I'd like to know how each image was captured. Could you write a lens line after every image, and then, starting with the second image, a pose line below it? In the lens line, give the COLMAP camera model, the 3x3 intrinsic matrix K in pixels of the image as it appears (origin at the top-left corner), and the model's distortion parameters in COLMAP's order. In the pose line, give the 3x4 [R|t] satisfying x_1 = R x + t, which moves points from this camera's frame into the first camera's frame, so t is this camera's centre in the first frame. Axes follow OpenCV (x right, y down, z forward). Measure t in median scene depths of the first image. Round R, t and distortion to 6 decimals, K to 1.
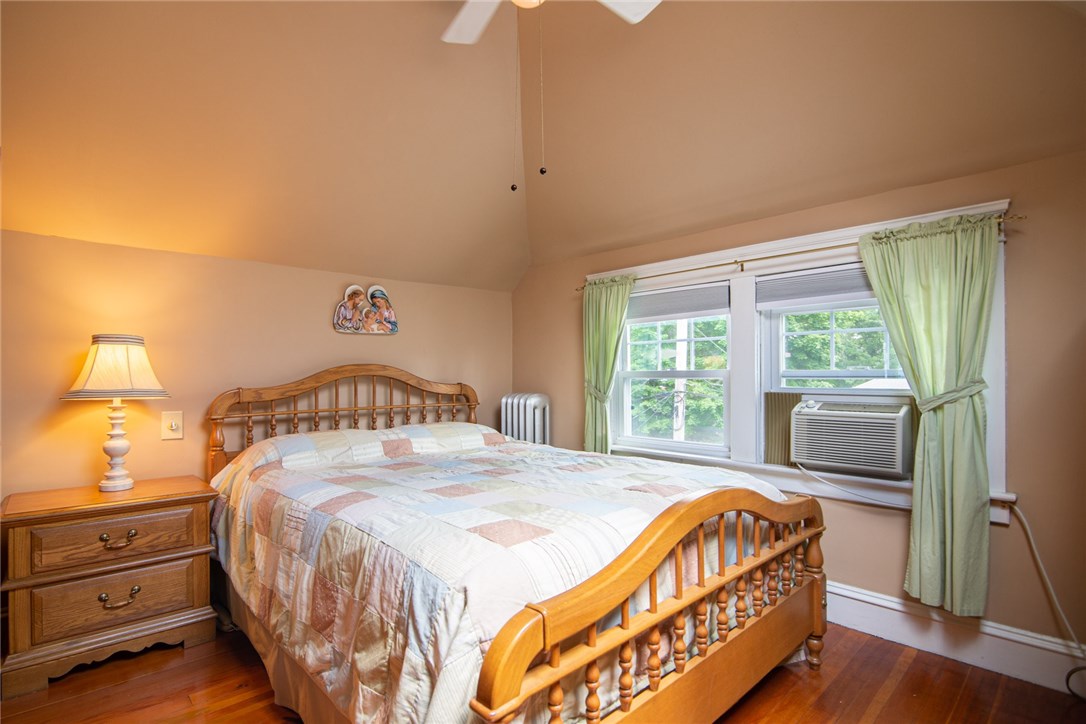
lens RADIAL K [[518.9, 0, 512.0], [0, 518.9, 376.4], [0, 0, 1]] dist [-0.032502, -0.000145]
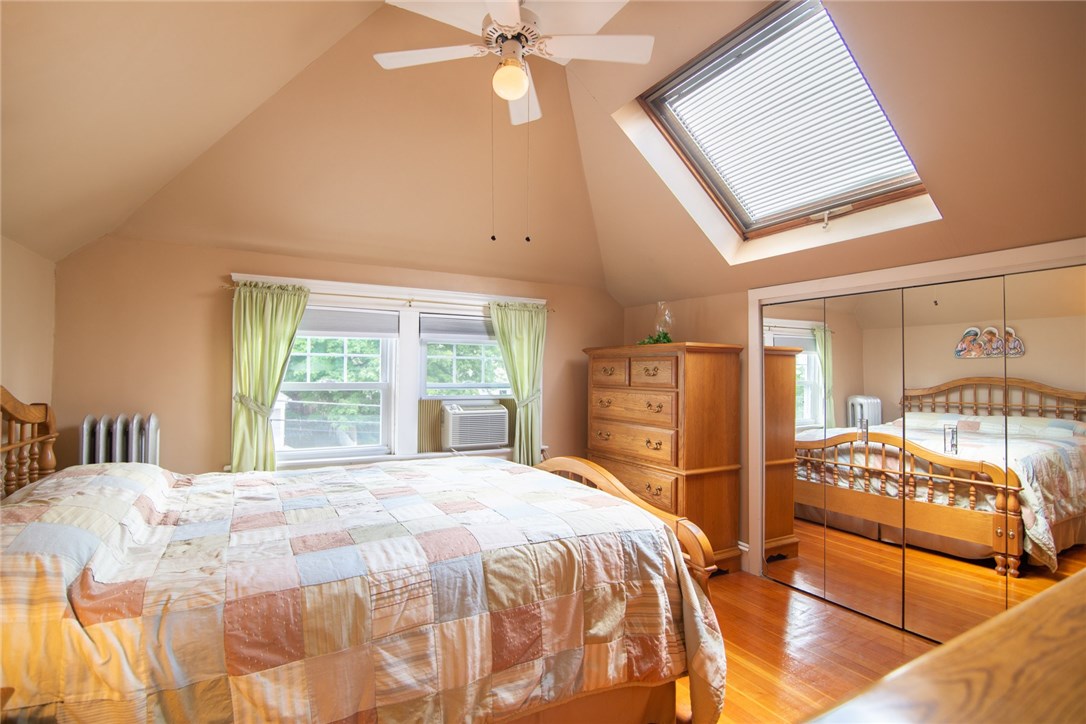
lens RADIAL K [[518.9, 0, 512.0], [0, 518.9, 376.4], [0, 0, 1]] dist [-0.032502, -0.000145]
pose [[0.253362, 0.004970, 0.967359, -0.877326], [-0.006684, 0.999972, -0.003387, -0.032263], [-0.967348, -0.005608, 0.253388, 0.500308]]
